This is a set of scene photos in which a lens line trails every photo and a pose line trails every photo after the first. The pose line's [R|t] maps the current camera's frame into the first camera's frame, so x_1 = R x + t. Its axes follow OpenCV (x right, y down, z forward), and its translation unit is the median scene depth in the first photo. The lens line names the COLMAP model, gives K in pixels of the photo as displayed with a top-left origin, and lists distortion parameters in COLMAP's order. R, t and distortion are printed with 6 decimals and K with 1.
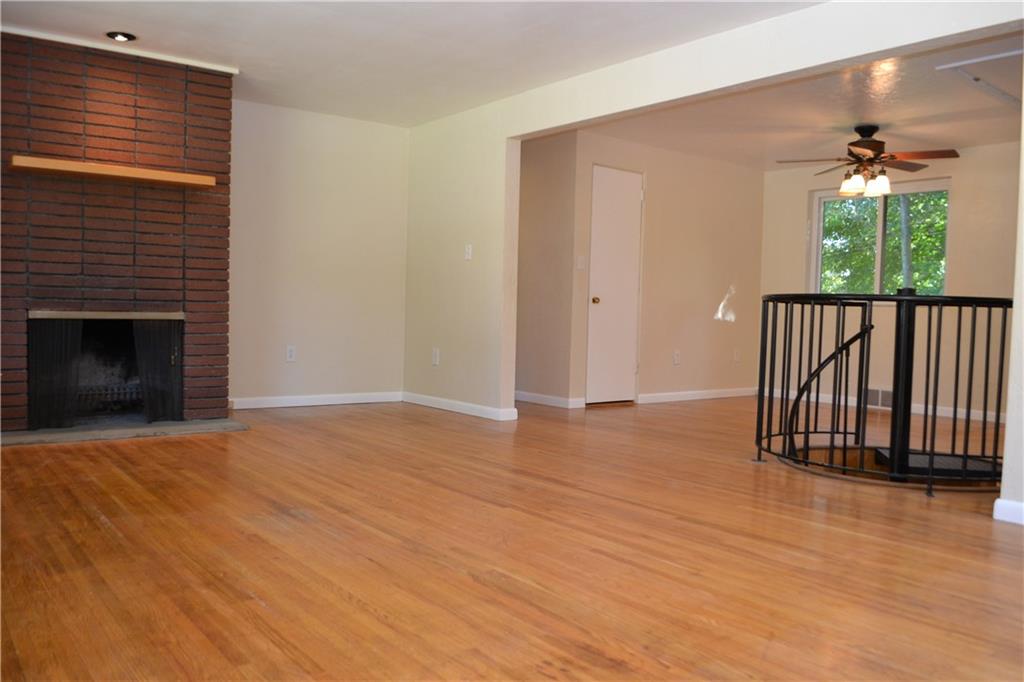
lens RADIAL K [[826.5, 0, 514.8], [0, 826.5, 364.0], [0, 0, 1]] dist [-0.072585, -0.003031]
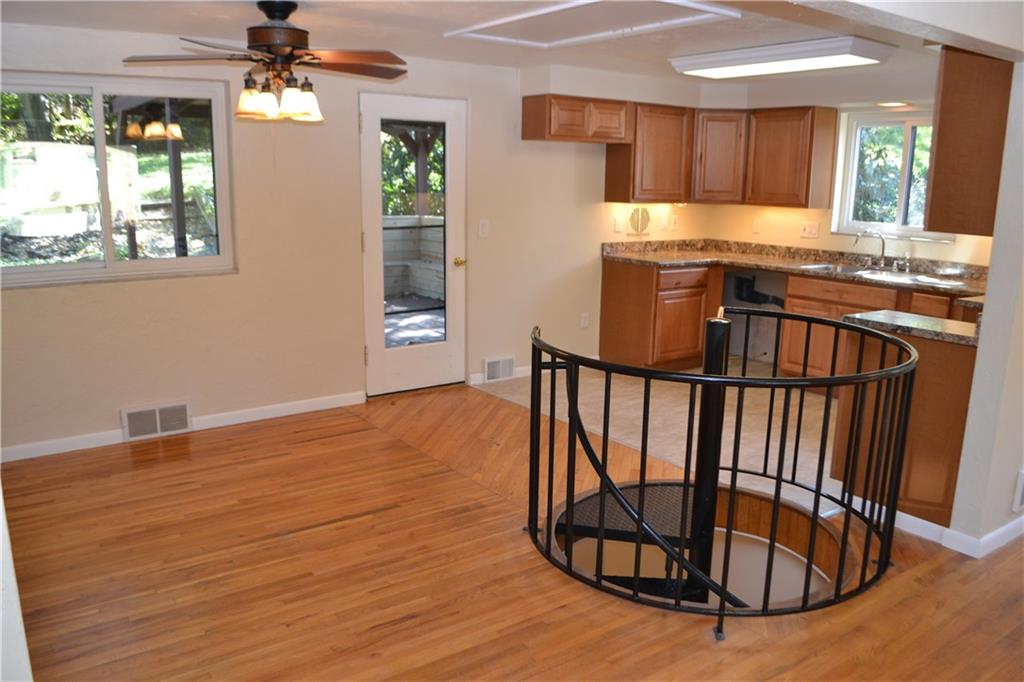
lens RADIAL K [[826.5, 0, 514.8], [0, 826.5, 364.0], [0, 0, 1]] dist [-0.072585, -0.003031]
pose [[0.025586, -0.252792, 0.967182, -0.248462], [0.046301, 0.966760, 0.251457, -0.235397], [-0.998600, 0.038348, 0.036440, 1.074646]]
